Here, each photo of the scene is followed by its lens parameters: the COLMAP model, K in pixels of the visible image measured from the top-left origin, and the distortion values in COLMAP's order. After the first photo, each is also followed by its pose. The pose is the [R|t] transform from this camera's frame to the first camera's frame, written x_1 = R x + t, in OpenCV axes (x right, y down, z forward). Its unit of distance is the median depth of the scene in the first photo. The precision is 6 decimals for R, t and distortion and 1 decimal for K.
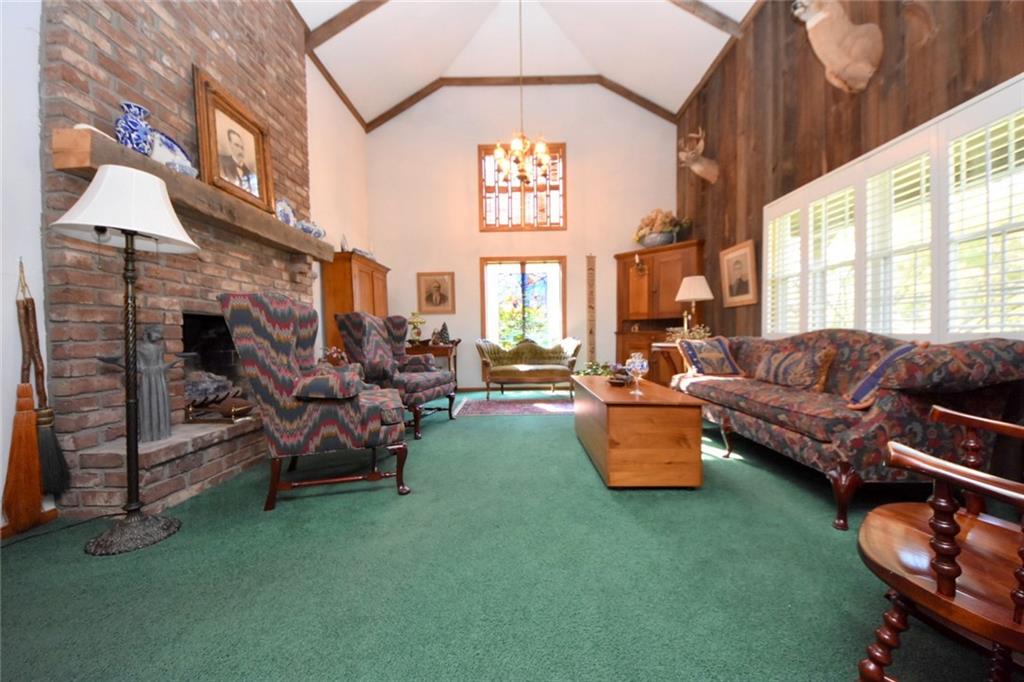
lens RADIAL K [[353.5, 0, 512.0], [0, 353.5, 341.0], [0, 0, 1]] dist [-0.002018, -0.004530]
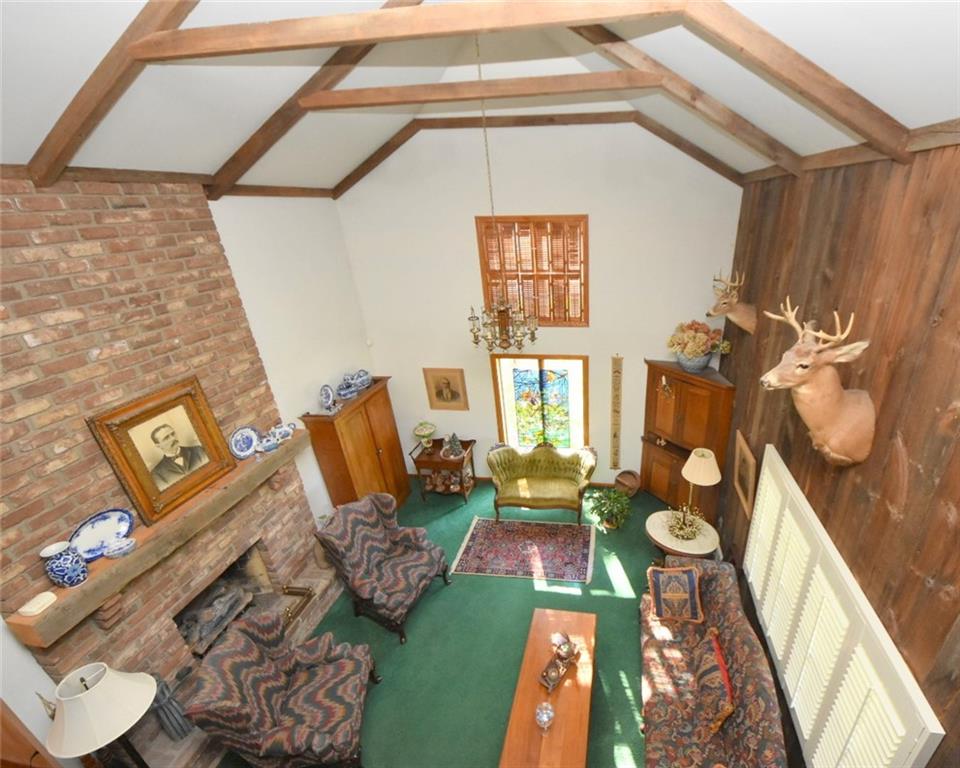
lens RADIAL K [[405.9, 0, 567.7], [0, 405.9, 386.1], [0, 0, 1]] dist [0.011166, -0.008915]
pose [[0.994838, 0.030275, -0.096850, 0.447376], [0.007054, 0.931510, 0.363647, -1.177966], [0.101226, -0.362453, 0.926489, 0.142268]]
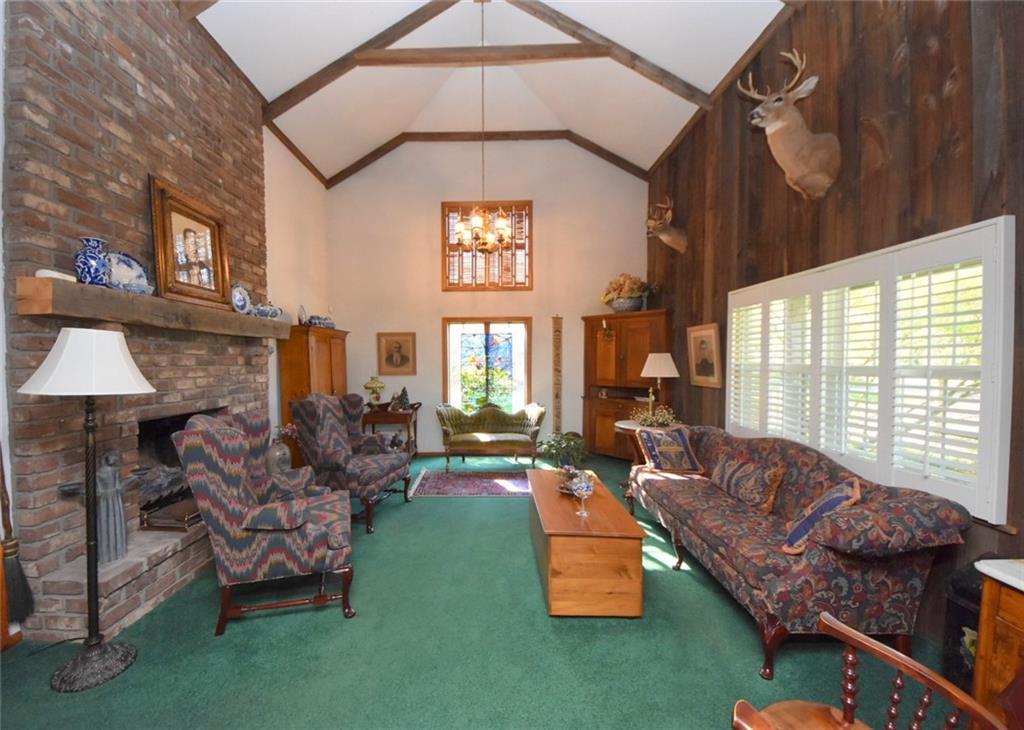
lens RADIAL K [[378.2, 0, 479.1], [0, 378.2, 367.5], [0, 0, 1]] dist [0.000477, -0.006352]
pose [[0.999818, 0.010610, -0.015824, 0.061970], [-0.010611, 0.999944, 0.000002, -0.226182], [0.015823, 0.000166, 0.999875, -0.071137]]
